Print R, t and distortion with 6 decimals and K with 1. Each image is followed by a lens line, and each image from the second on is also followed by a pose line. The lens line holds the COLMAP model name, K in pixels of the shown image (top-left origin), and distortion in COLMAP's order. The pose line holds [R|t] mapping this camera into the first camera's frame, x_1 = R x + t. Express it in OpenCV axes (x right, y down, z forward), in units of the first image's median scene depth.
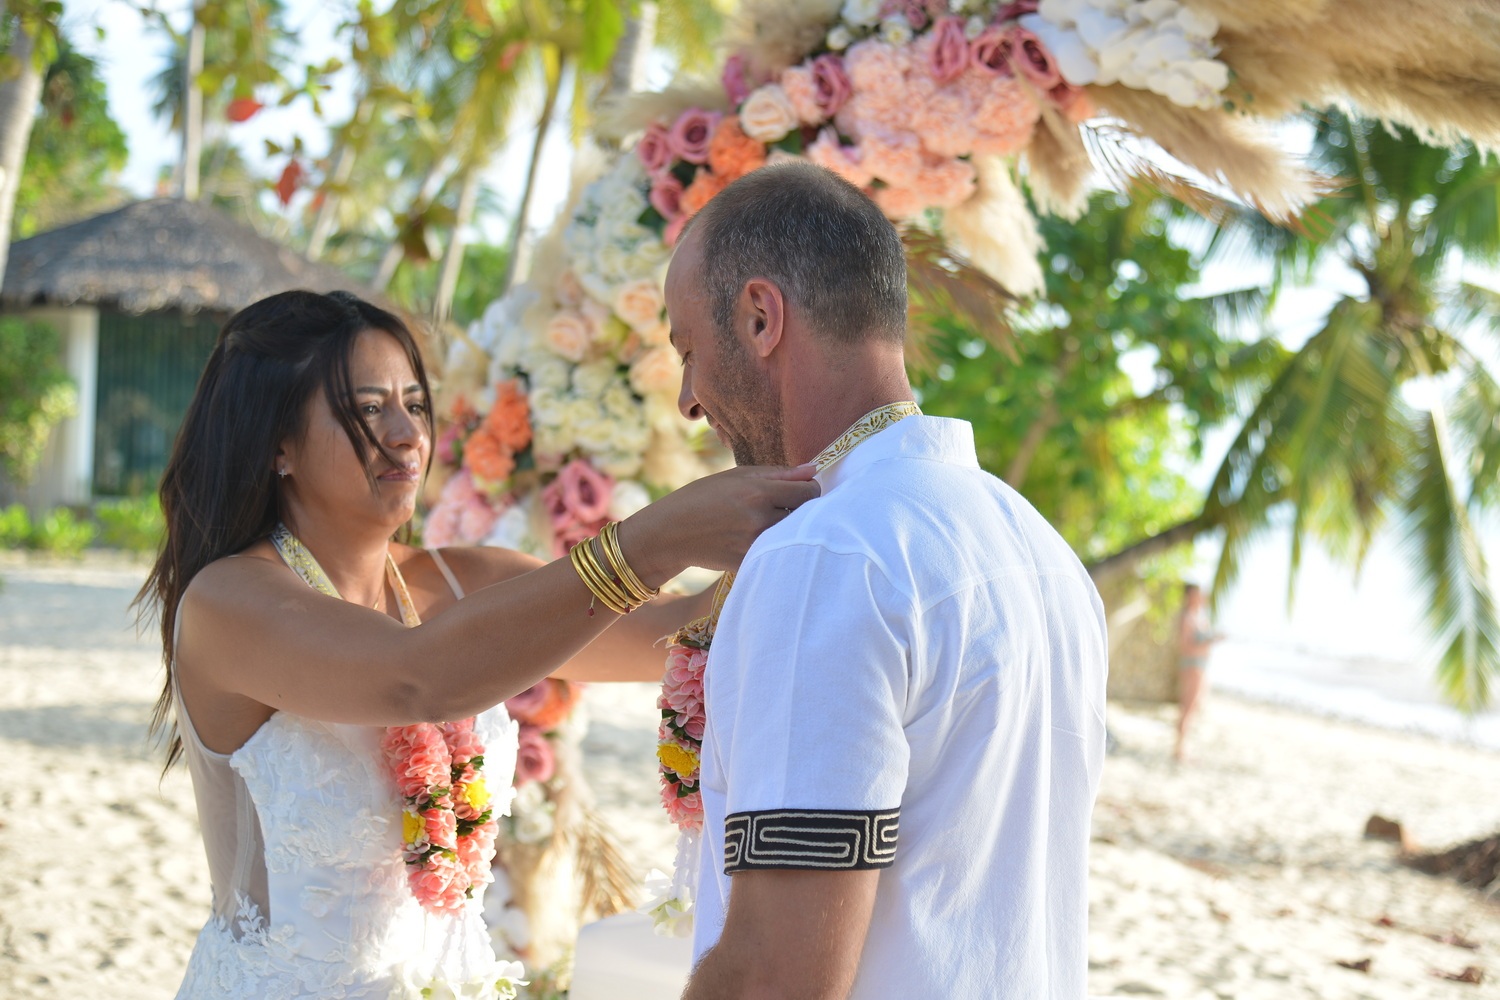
lens RADIAL K [[2057.8, 0, 747.8], [0, 2057.8, 498.2], [0, 0, 1]] dist [0.033122, 0.000000]
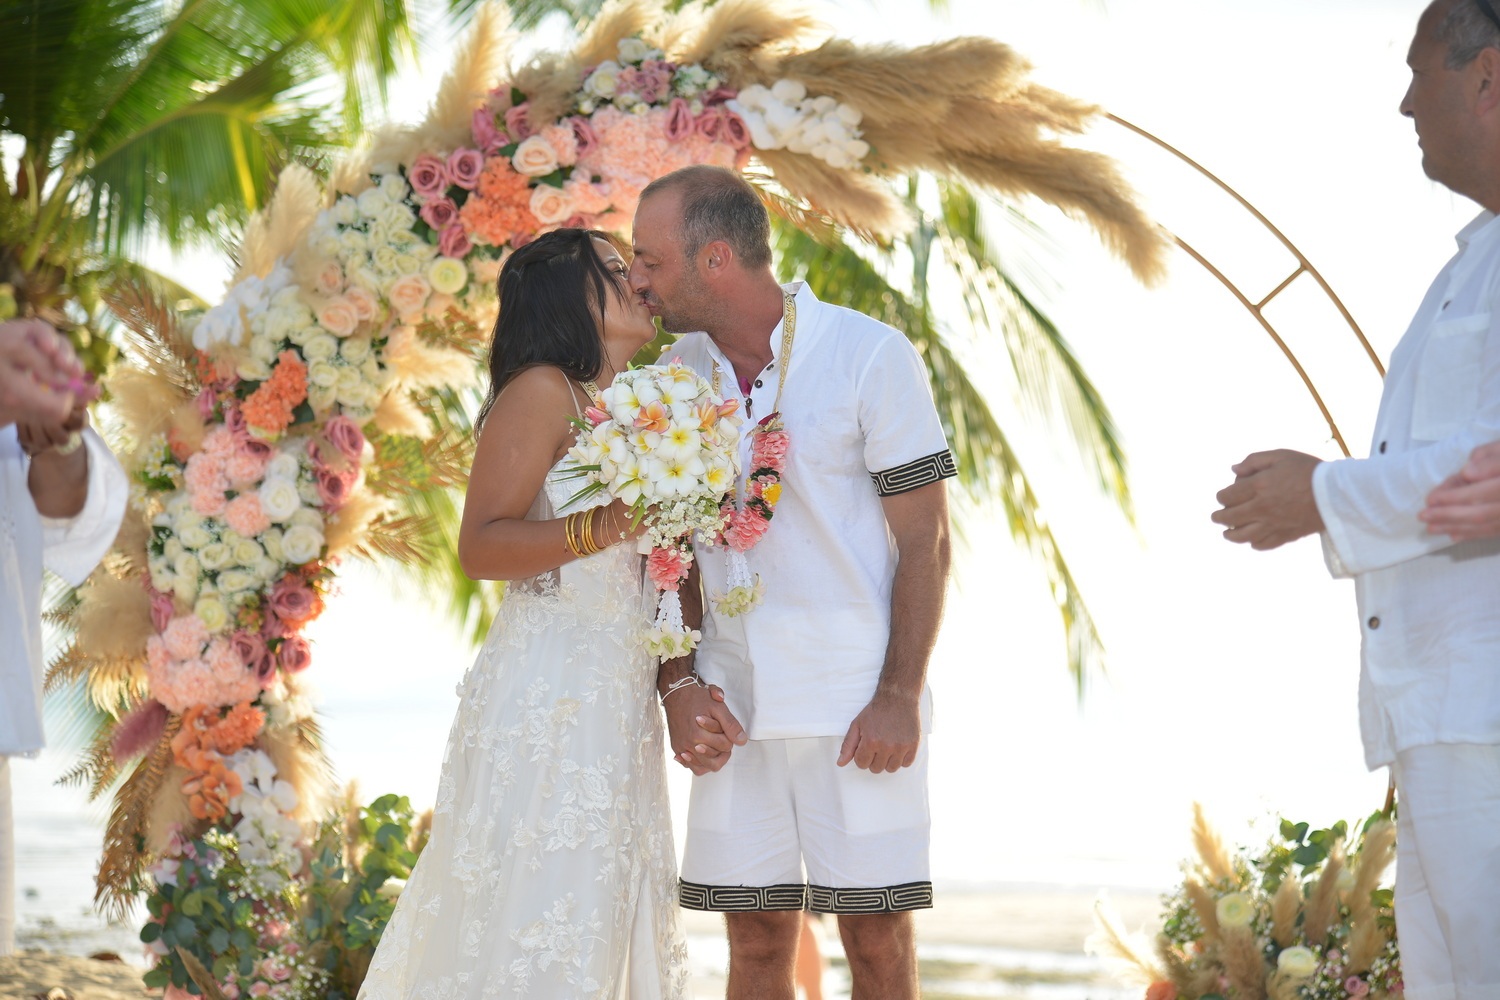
lens RADIAL K [[4321.8, 0, 750.3], [0, 4321.8, 500.5], [0, 0, 1]] dist [0.025793, 0.000000]
pose [[0.913488, 0.008610, 0.406775, -1.086521], [0.022133, 0.997244, -0.070812, 0.264788], [-0.406264, 0.073689, 0.910780, -1.765596]]
